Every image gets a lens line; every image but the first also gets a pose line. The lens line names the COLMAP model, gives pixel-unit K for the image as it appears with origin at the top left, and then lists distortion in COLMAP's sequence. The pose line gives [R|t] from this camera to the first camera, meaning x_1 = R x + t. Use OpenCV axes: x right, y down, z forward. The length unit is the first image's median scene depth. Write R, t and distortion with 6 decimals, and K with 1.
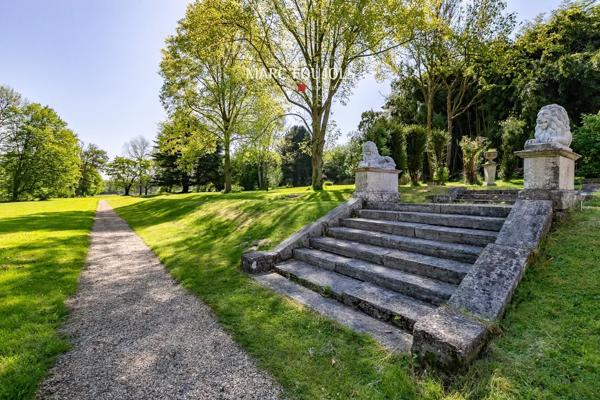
lens RADIAL K [[266.3, 0, 301.1], [0, 266.3, 196.5], [0, 0, 1]] dist [0.021471, -0.013606]
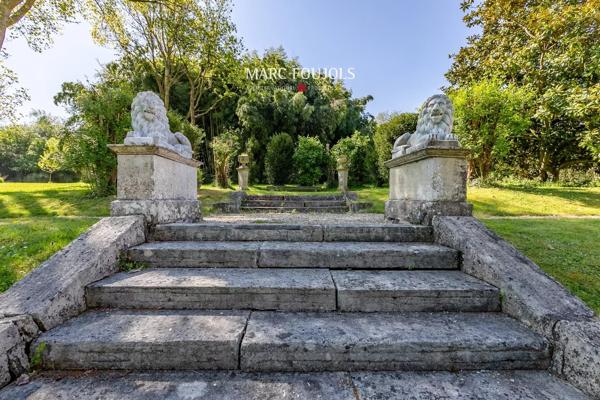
lens RADIAL K [[266.3, 0, 301.1], [0, 266.3, 196.5], [0, 0, 1]] dist [0.021471, -0.013606]
pose [[0.570138, 0.002174, 0.821546, 0.009541], [0.003925, 0.999978, -0.005371, -0.008954], [-0.821540, 0.006287, 0.570117, 0.223575]]
